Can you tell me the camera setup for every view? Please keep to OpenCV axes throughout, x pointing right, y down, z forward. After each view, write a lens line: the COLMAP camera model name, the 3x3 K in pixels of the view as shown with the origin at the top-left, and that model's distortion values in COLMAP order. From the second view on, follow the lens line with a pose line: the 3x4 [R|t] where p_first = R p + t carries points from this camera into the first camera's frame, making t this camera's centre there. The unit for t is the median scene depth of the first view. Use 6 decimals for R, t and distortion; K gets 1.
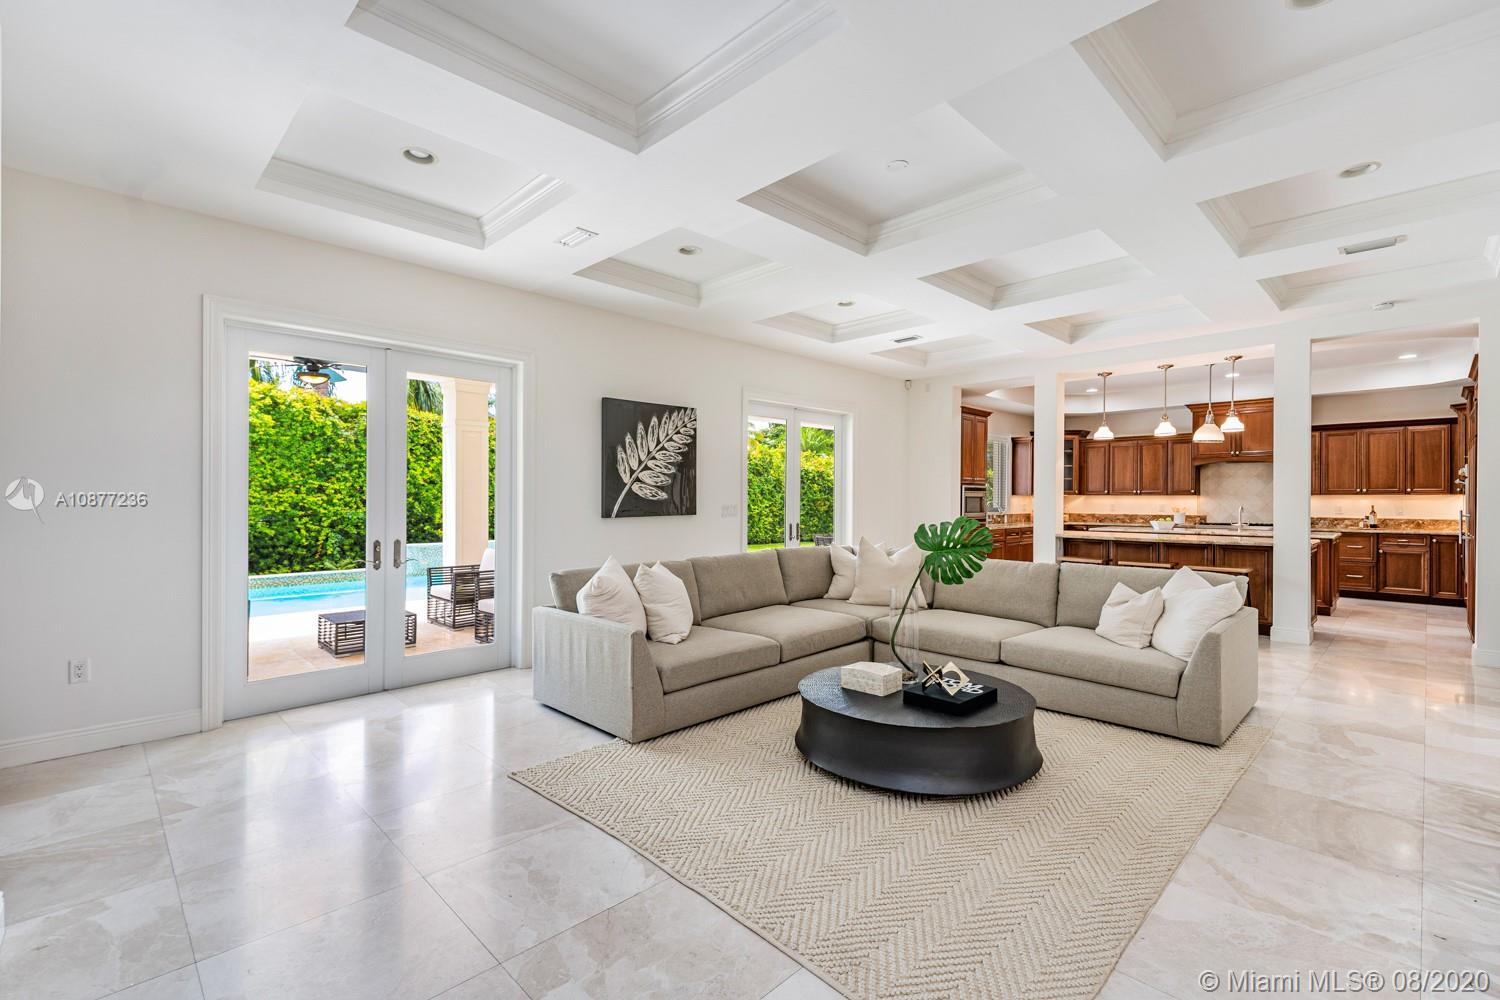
lens RADIAL K [[653.2, 0, 754.8], [0, 653.2, 499.7], [0, 0, 1]] dist [0.001366, -0.004359]
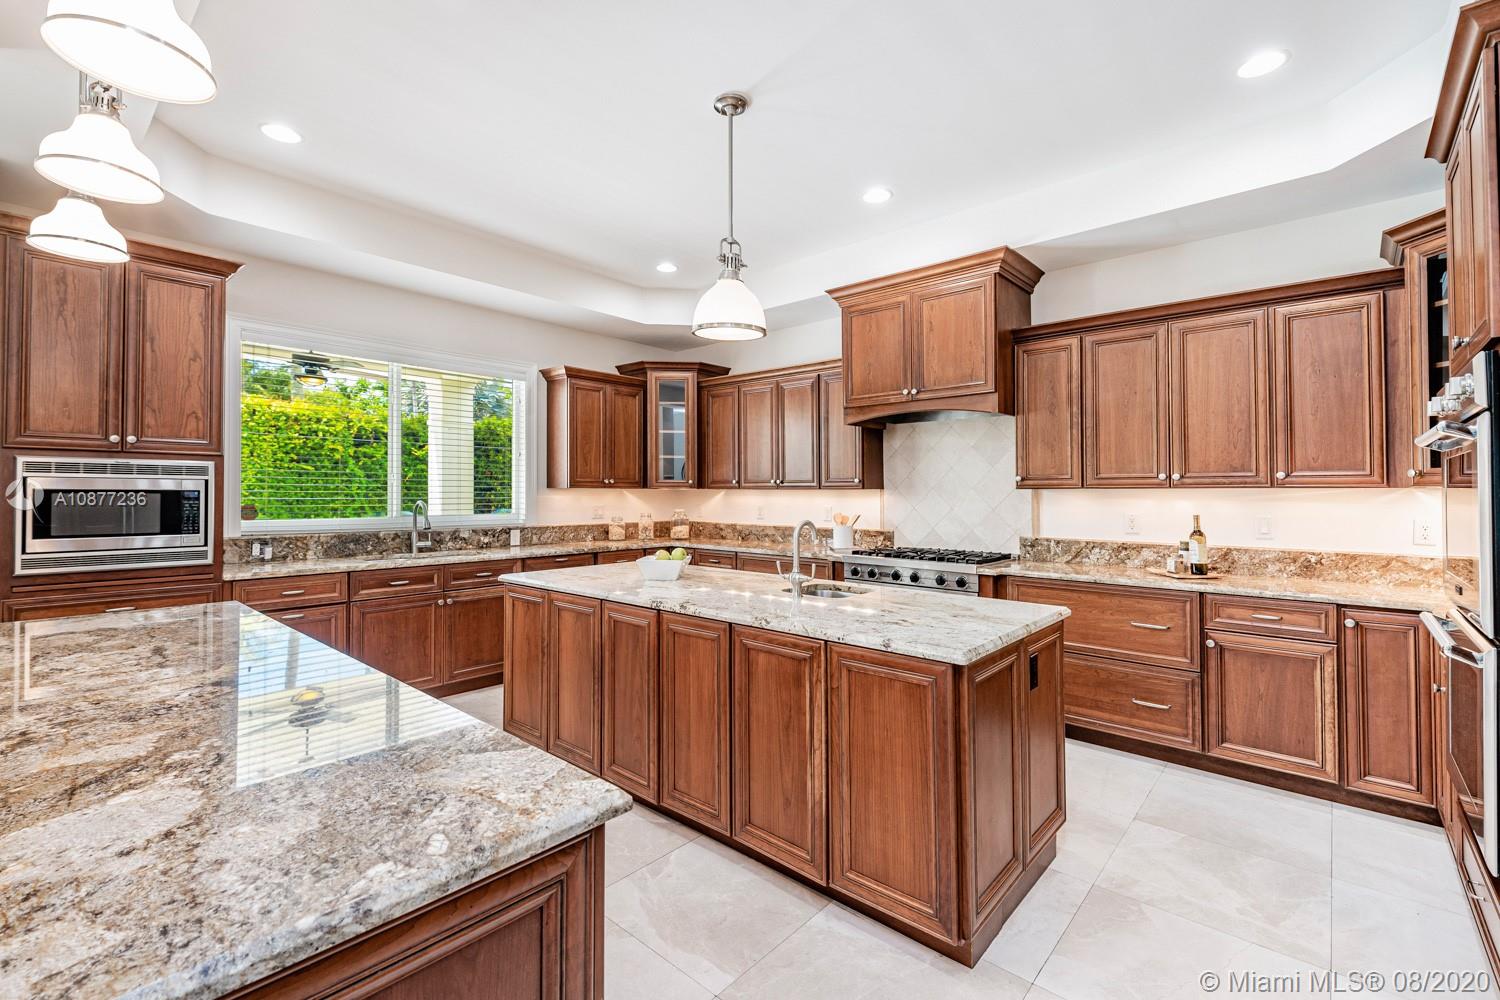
lens RADIAL K [[653.2, 0, 755.9], [0, 653.2, 477.4], [0, 0, 1]] dist [0.001366, -0.004359]
pose [[0.996570, 0.004114, 0.082649, 0.653864], [-0.002067, 0.999689, -0.024832, -0.003886], [-0.082726, 0.024576, 0.996269, 0.633207]]
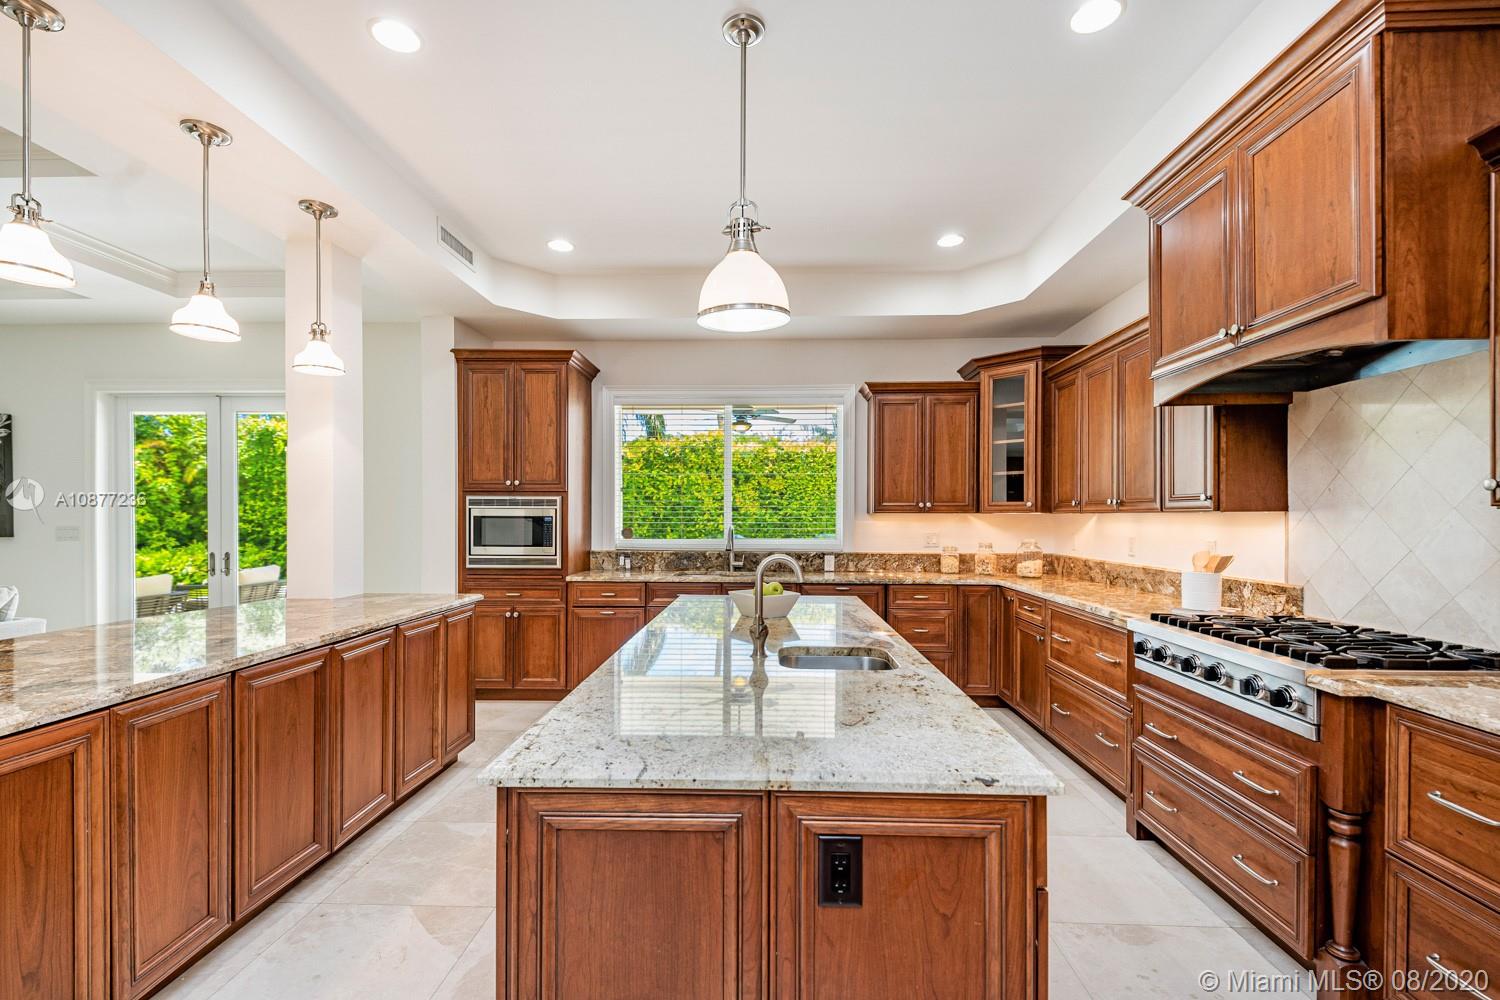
lens RADIAL K [[653.2, 0, 730.8], [0, 653.2, 521.7], [0, 0, 1]] dist [0.001366, -0.004359]
pose [[0.683397, 0.005882, -0.730023, 0.858960], [-0.002491, 0.999981, 0.005725, -0.004173], [0.730043, -0.002094, 0.683398, 0.776790]]
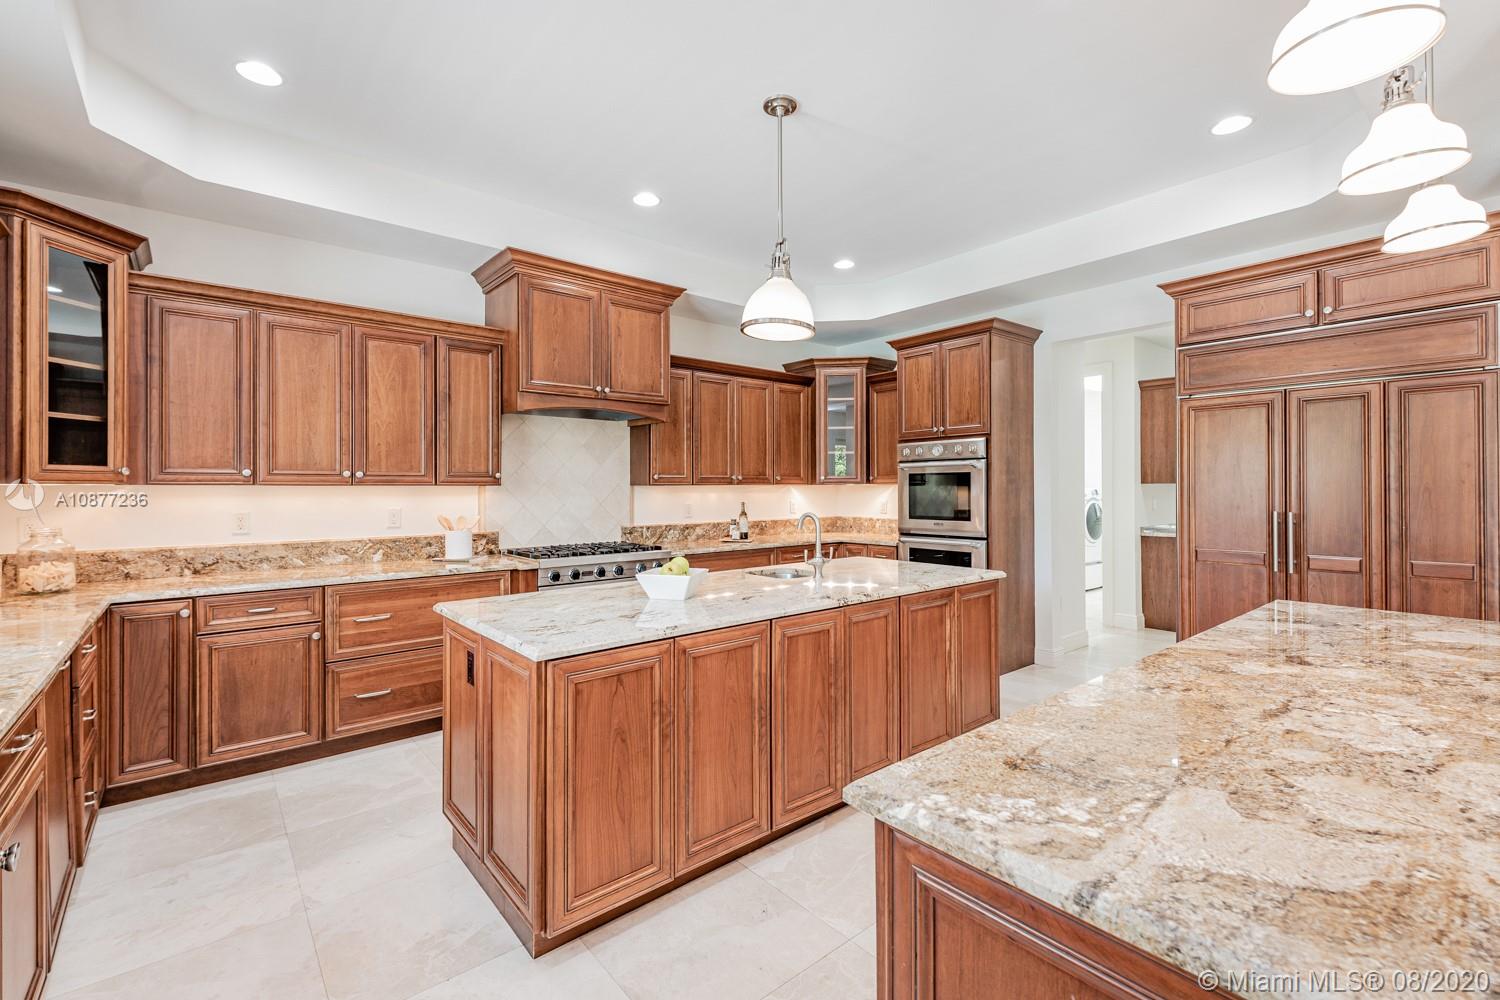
lens RADIAL K [[653.2, 0, 735.6], [0, 653.2, 479.8], [0, 0, 1]] dist [0.001366, -0.004359]
pose [[0.066123, 0.011614, 0.997744, 0.327864], [0.005585, 0.999912, -0.012009, -0.005281], [-0.997796, 0.006366, 0.066052, 0.969398]]
